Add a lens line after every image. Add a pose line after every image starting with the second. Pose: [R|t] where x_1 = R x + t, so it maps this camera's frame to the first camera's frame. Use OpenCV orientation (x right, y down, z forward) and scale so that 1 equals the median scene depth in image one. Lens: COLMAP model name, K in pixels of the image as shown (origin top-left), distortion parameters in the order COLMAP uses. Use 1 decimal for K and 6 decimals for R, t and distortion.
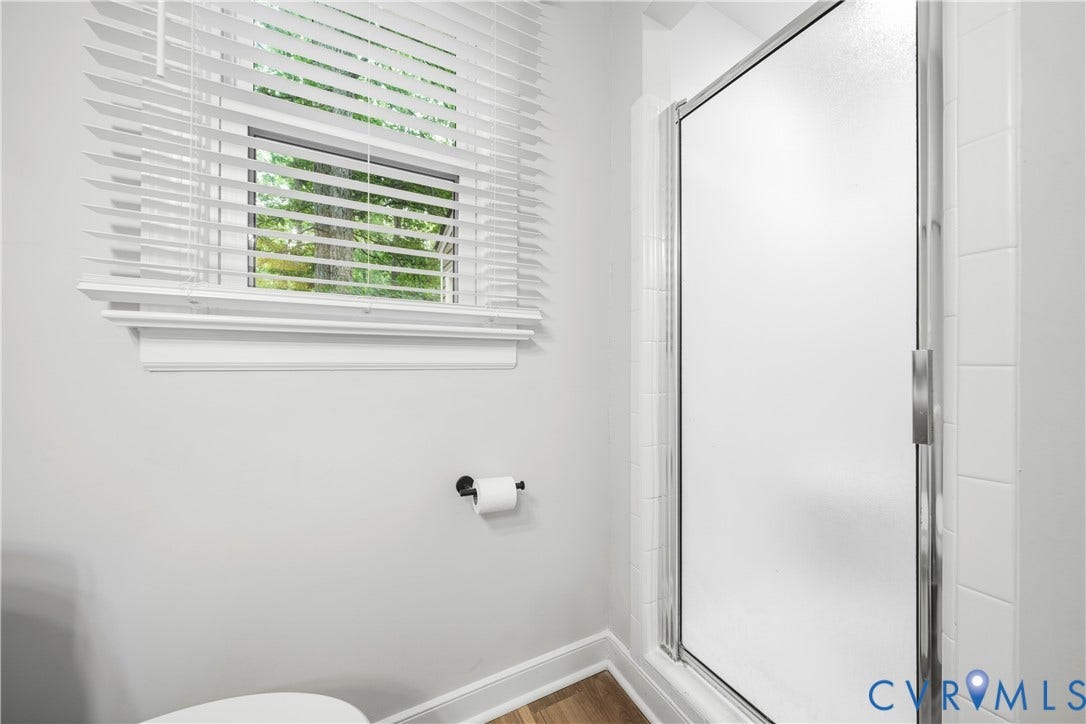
lens RADIAL K [[371.6, 0, 544.2], [0, 371.6, 360.9], [0, 0, 1]] dist [0.004276, -0.000604]
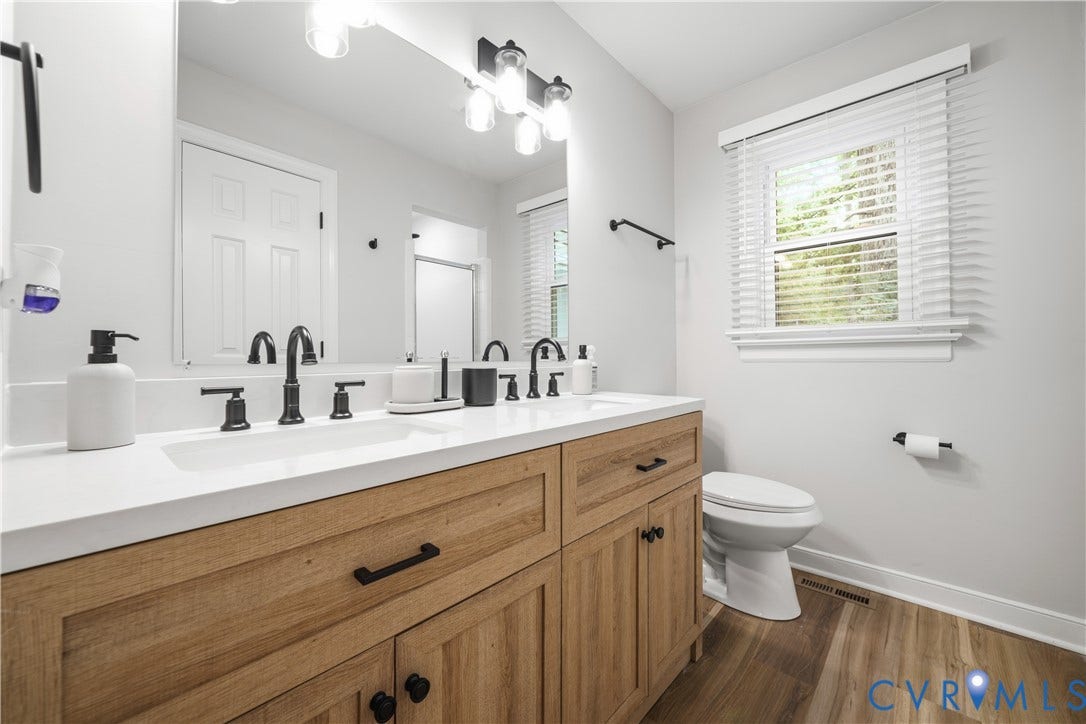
lens RADIAL K [[425.6, 0, 543.1], [0, 425.6, 361.1], [0, 0, 1]] dist [-0.008185, -0.000067]
pose [[0.353365, -0.006905, -0.935460, 0.908429], [0.008928, 0.999952, -0.004009, 0.012686], [0.935443, -0.006935, 0.353409, -1.002759]]
